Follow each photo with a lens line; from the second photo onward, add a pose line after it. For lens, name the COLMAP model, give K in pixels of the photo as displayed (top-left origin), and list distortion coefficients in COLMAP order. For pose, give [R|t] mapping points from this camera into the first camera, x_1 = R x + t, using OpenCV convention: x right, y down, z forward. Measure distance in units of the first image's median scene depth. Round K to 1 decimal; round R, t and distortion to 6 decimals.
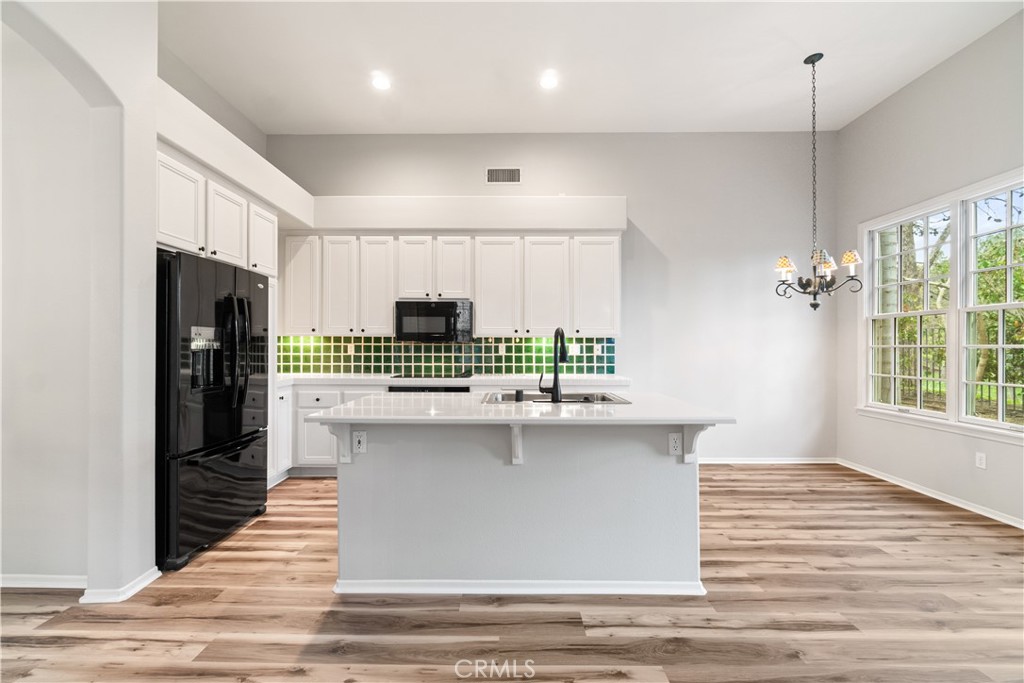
lens RADIAL K [[443.7, 0, 501.4], [0, 443.7, 345.8], [0, 0, 1]] dist [-0.002321, 0.000589]
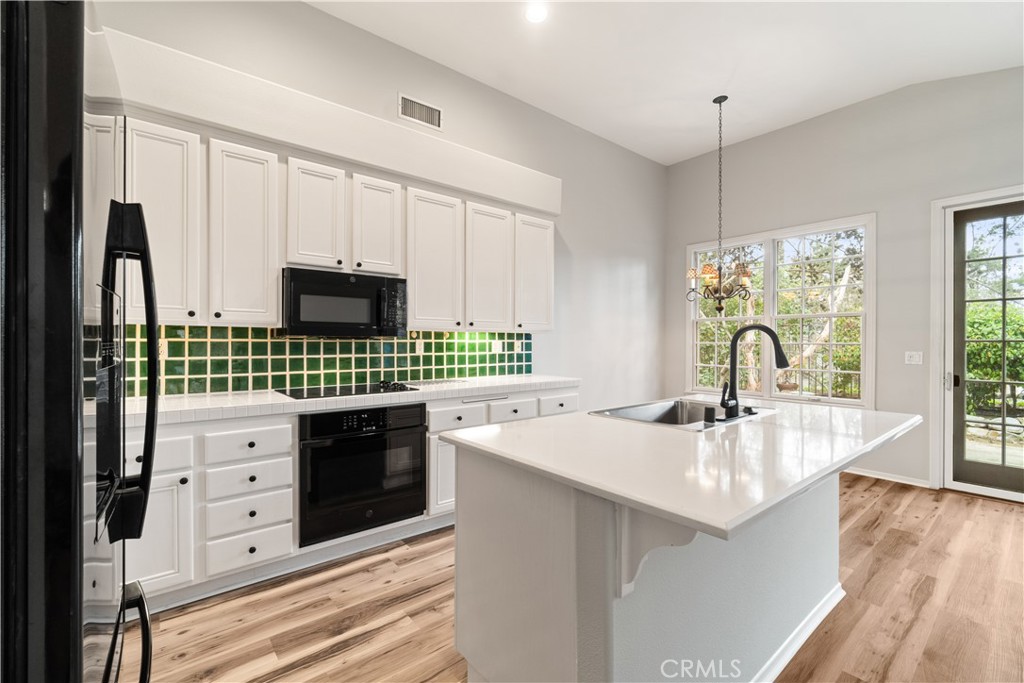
lens RADIAL K [[443.7, 0, 506.3], [0, 443.7, 341.5], [0, 0, 1]] dist [-0.002321, 0.000589]
pose [[0.766589, -0.000374, 0.642138, -0.378305], [-0.002993, 0.999987, 0.004156, -0.005536], [-0.642131, -0.005107, 0.766578, 0.354354]]
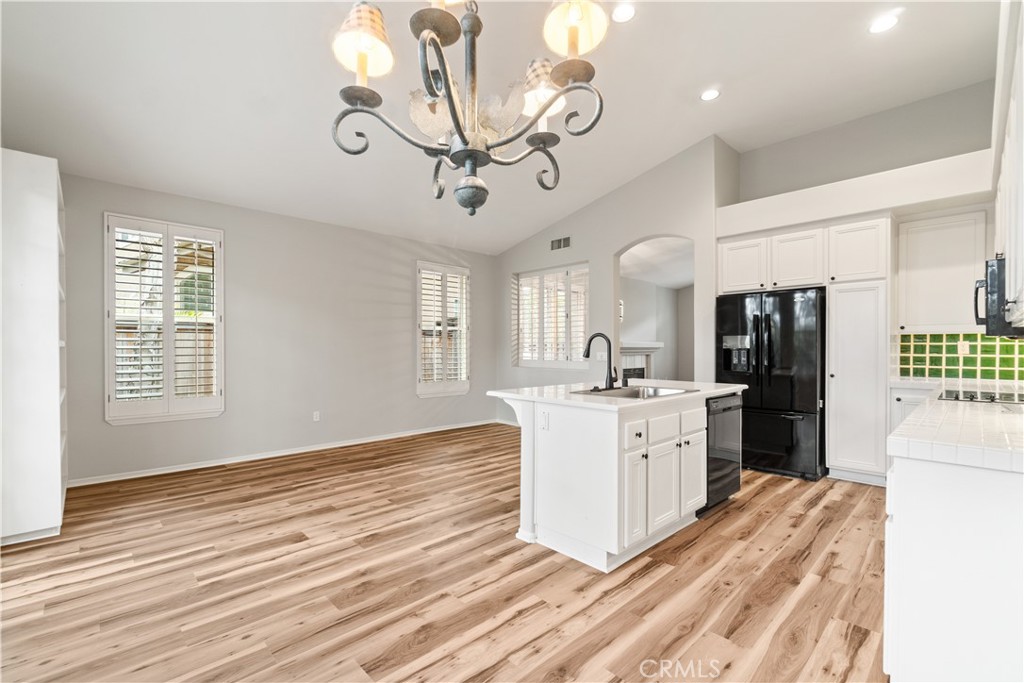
lens RADIAL K [[443.7, 0, 503.5], [0, 443.7, 344.2], [0, 0, 1]] dist [-0.002321, 0.000589]
pose [[-0.718192, -0.003878, -0.695834, 0.683590], [-0.000947, 0.999989, -0.004596, 0.000866], [0.695844, -0.002642, -0.718188, 0.936255]]
